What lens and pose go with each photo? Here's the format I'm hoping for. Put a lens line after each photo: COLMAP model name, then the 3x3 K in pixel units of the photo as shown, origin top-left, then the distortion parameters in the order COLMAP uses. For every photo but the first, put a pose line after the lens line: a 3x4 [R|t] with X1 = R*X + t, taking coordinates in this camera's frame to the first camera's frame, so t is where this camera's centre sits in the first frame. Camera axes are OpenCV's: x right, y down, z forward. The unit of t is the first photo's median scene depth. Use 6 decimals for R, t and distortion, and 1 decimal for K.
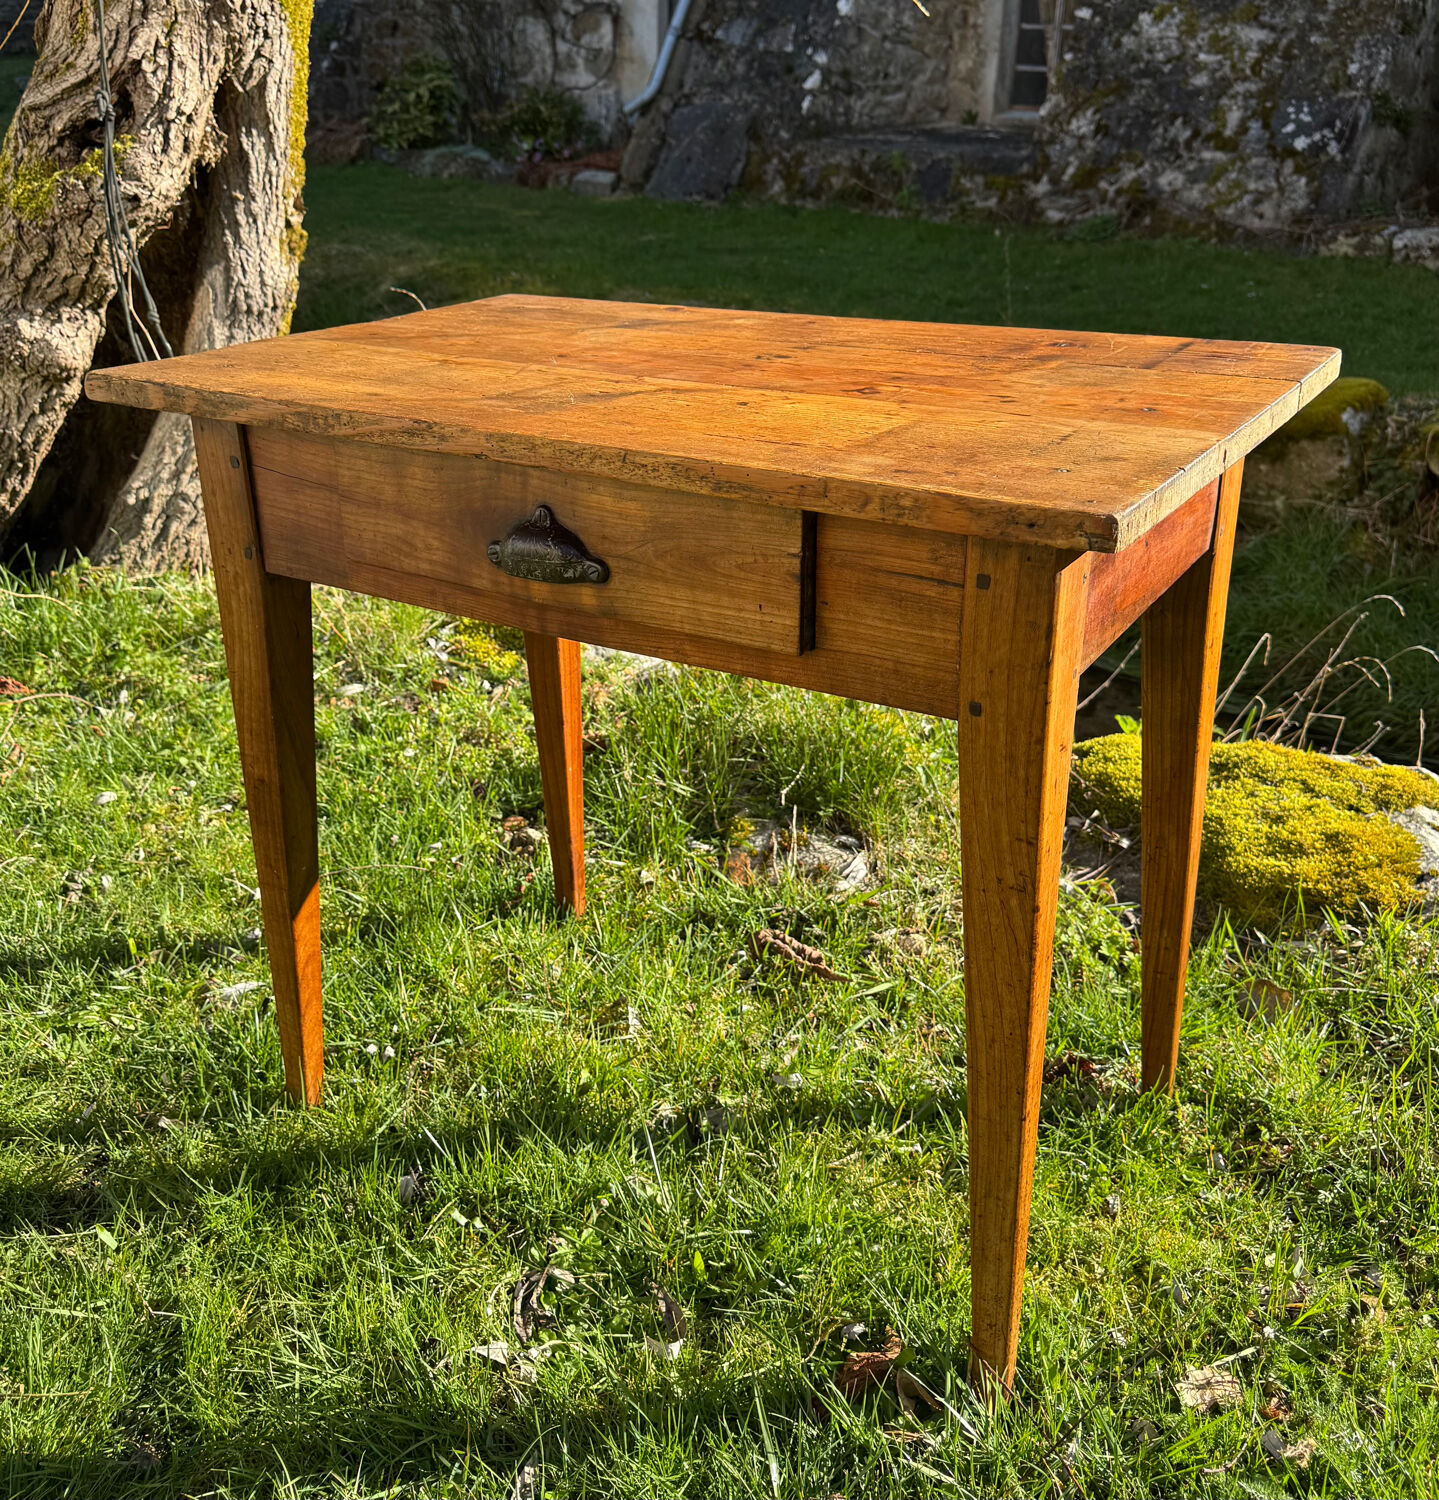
lens RADIAL K [[1517.3, 0, 723.7], [0, 1517.3, 693.7], [0, 0, 1]] dist [0.118604, -0.233845]
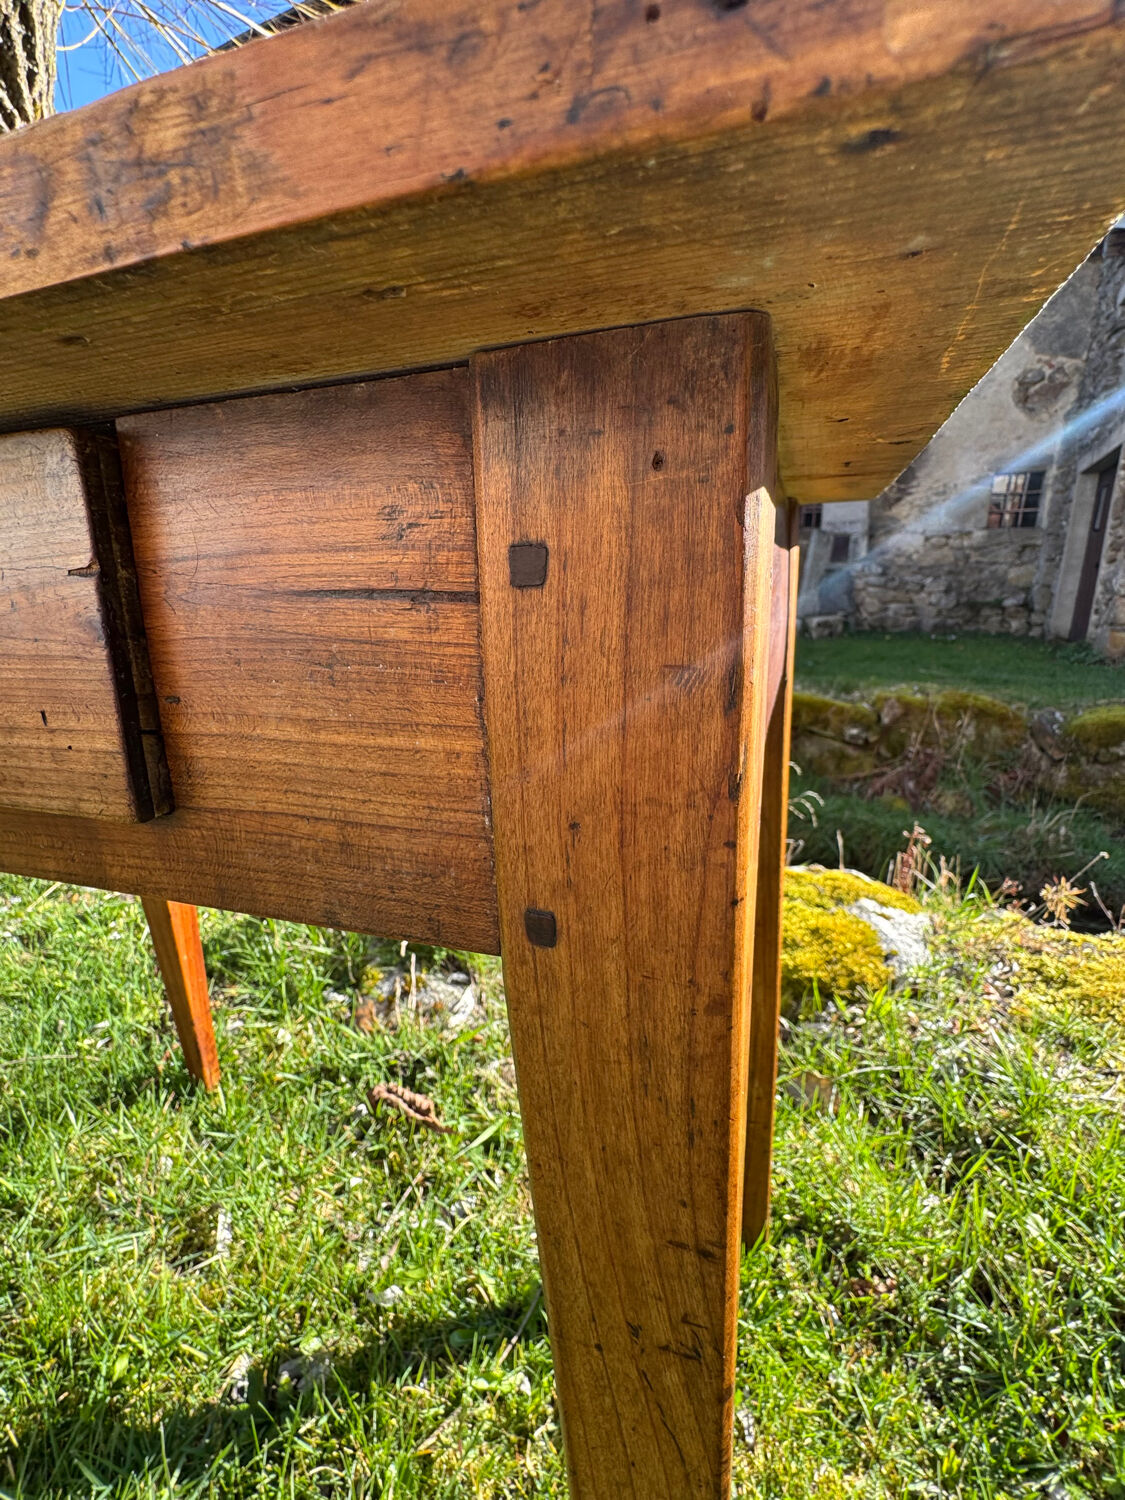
lens RADIAL K [[686.8, 0, 573.3], [0, 686.8, 748.7], [0, 0, 1]] dist [0.002862, -0.003547]
pose [[0.976384, -0.065228, 0.205960, 0.051624], [0.093745, 0.986823, -0.131882, -0.003998], [-0.194643, 0.148075, 0.969633, 0.302577]]
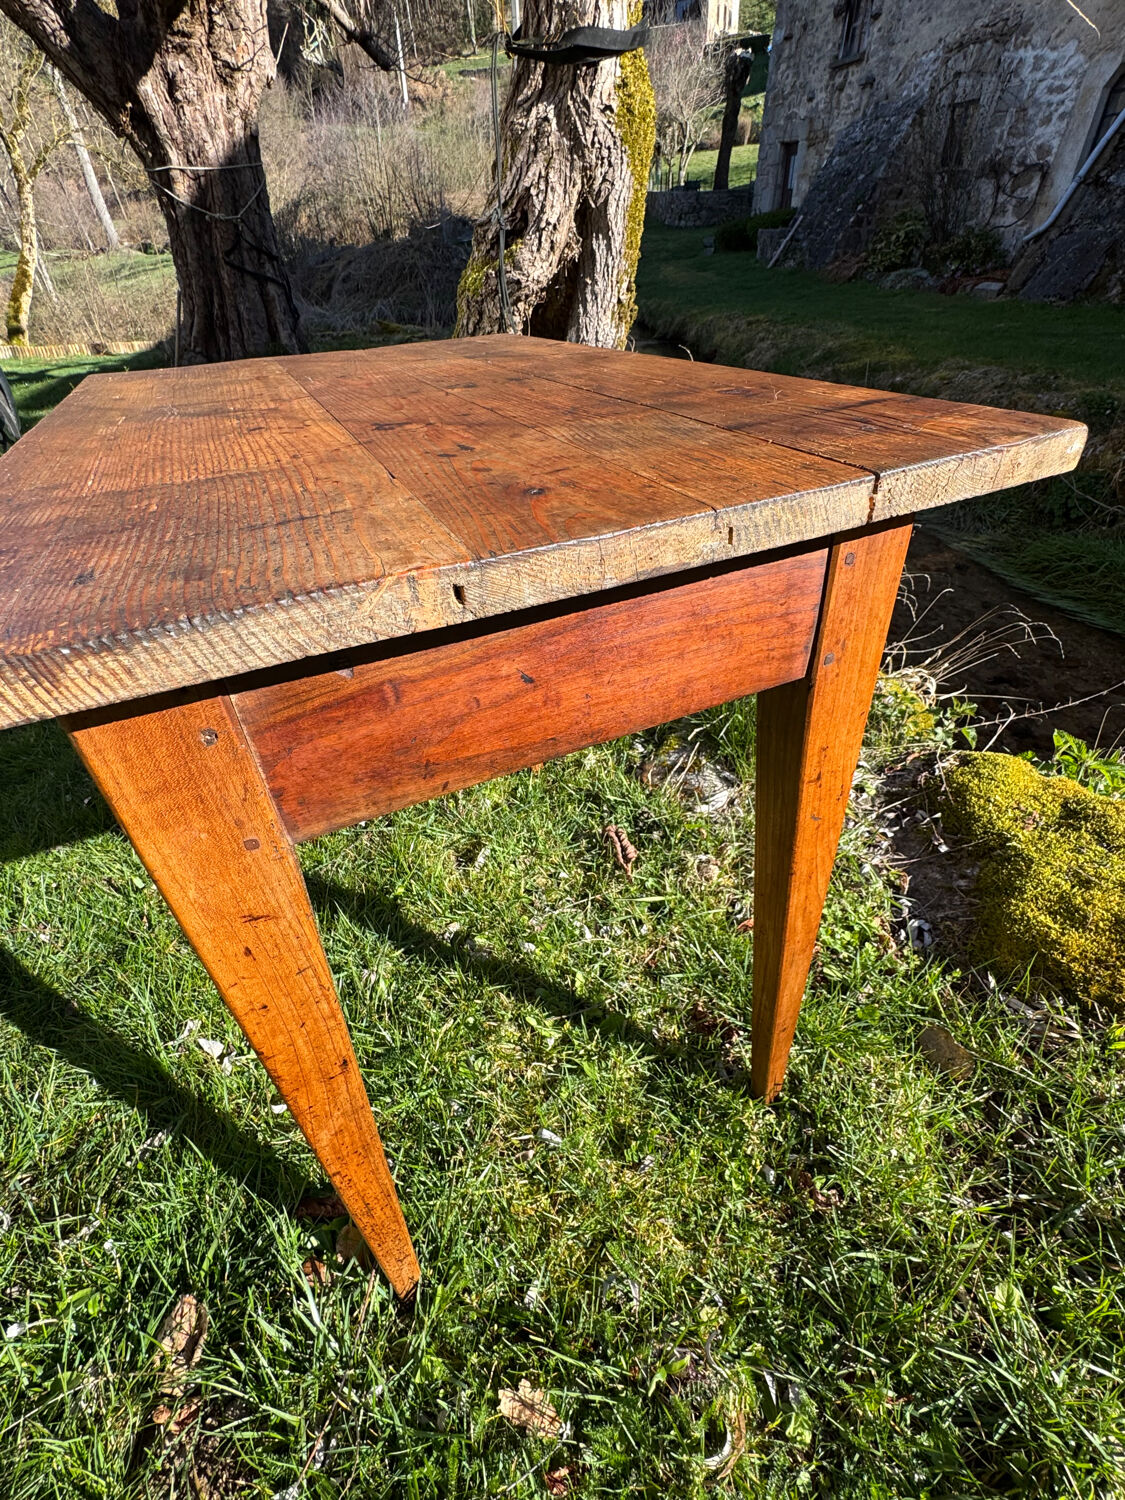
lens RADIAL K [[686.8, 0, 573.3], [0, 686.8, 748.7], [0, 0, 1]] dist [0.002862, -0.003547]
pose [[0.830295, 0.299397, -0.470076, 0.188005], [-0.169201, 0.939057, 0.299238, -0.069238], [0.531019, -0.168918, 0.830352, 0.297098]]
